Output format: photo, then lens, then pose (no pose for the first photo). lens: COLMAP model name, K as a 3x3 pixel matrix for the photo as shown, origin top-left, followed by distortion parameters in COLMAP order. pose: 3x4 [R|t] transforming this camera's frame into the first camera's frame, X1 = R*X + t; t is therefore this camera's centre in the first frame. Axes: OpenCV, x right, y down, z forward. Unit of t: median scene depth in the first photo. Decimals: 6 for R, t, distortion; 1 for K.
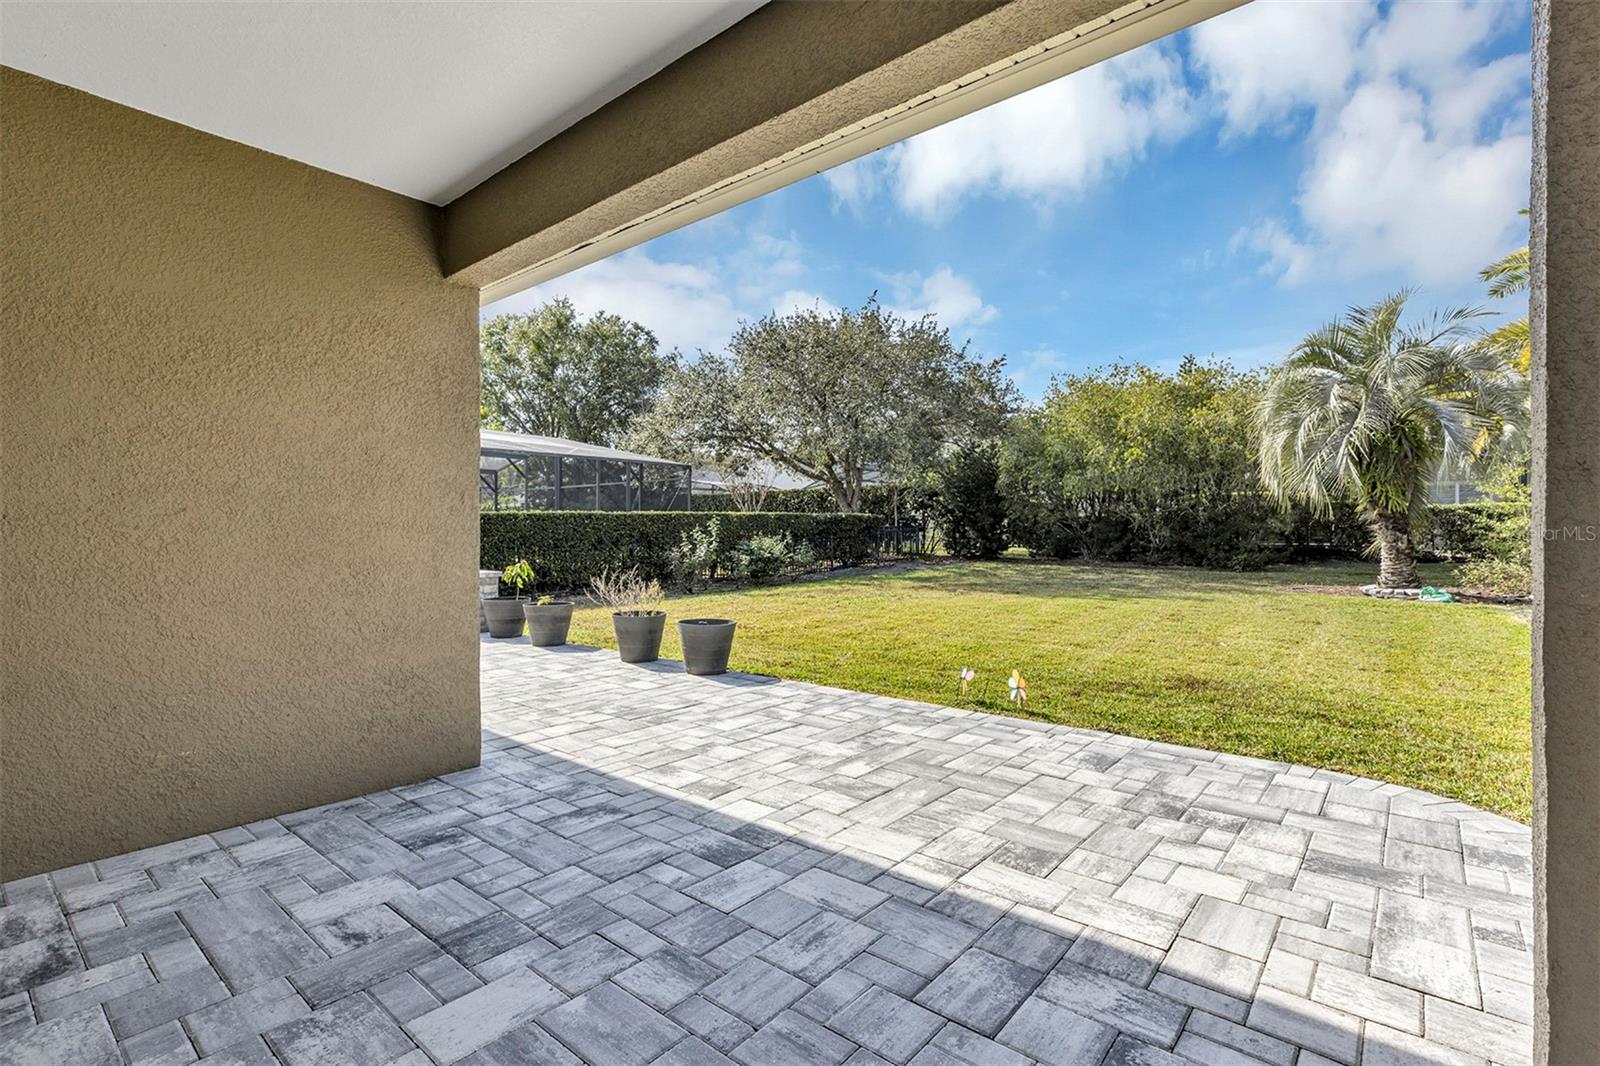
lens RADIAL K [[751.1, 0, 800.0], [0, 751.1, 533.0], [0, 0, 1]] dist [0.001530, 0.000775]
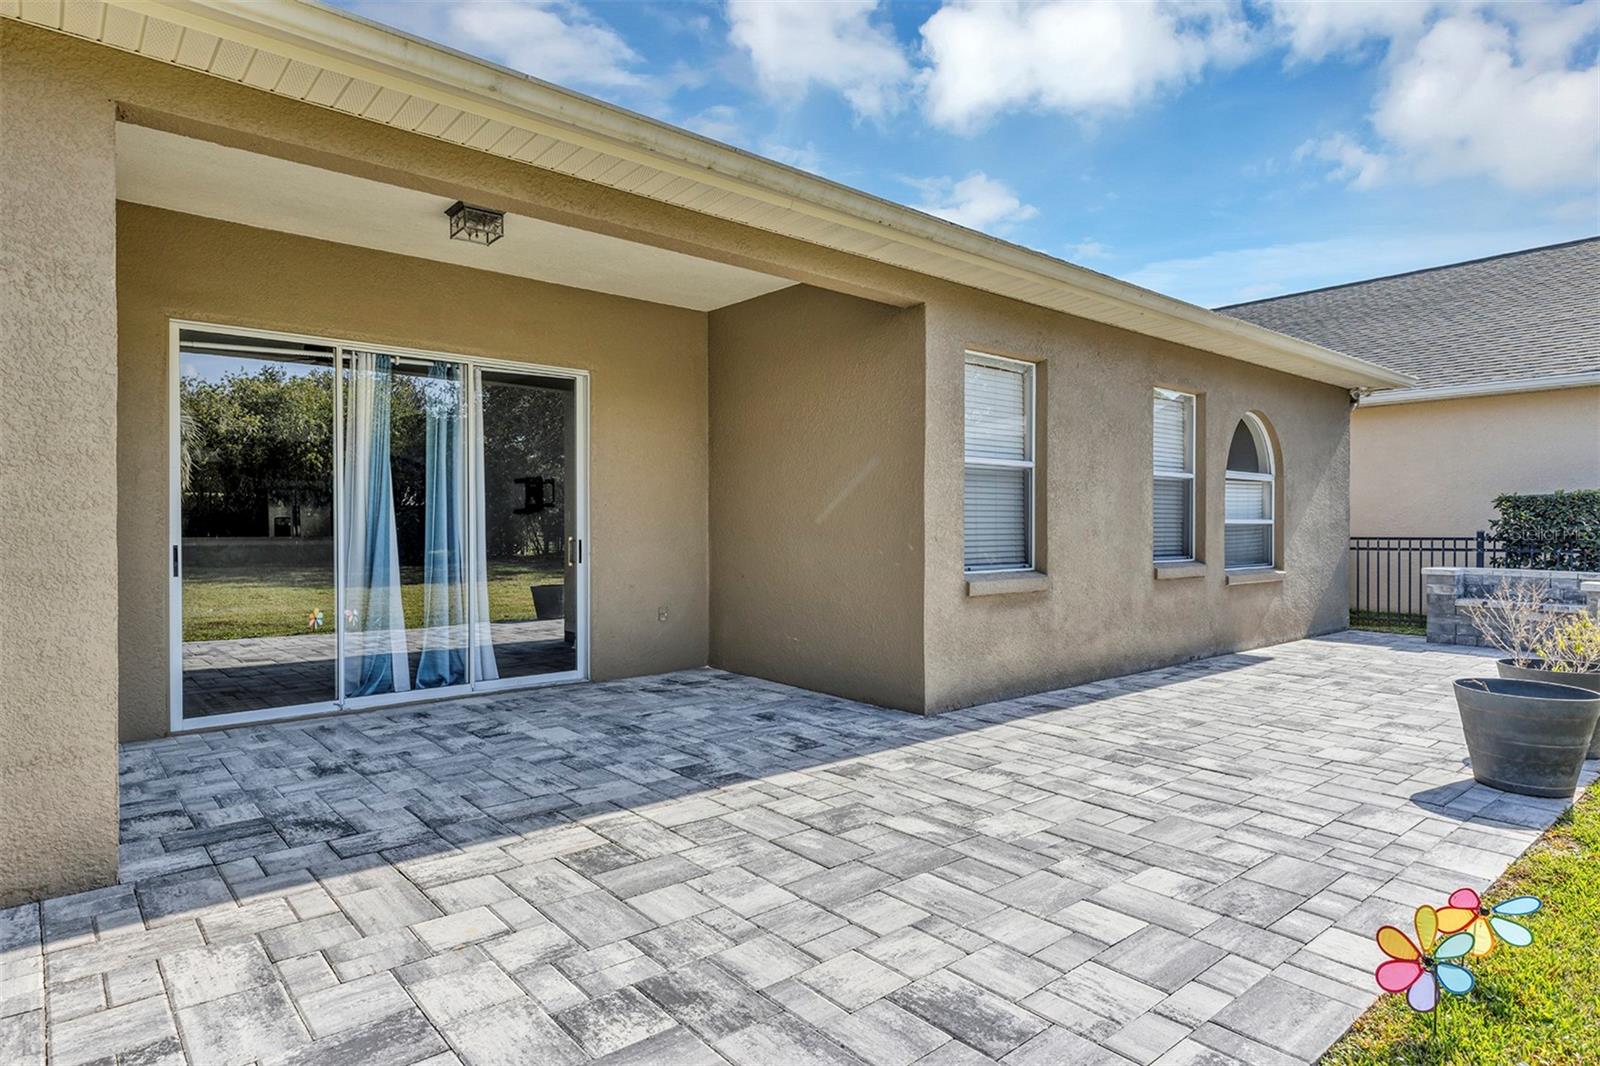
lens RADIAL K [[889.7, 0, 800.0], [0, 889.7, 533.0], [0, 0, 1]] dist [0.001114, -0.000146]
pose [[-0.162283, 0.011262, -0.986680, 1.161001], [-0.006935, 0.999897, 0.012554, 0.007631], [0.986720, 0.008880, -0.162188, 1.221057]]
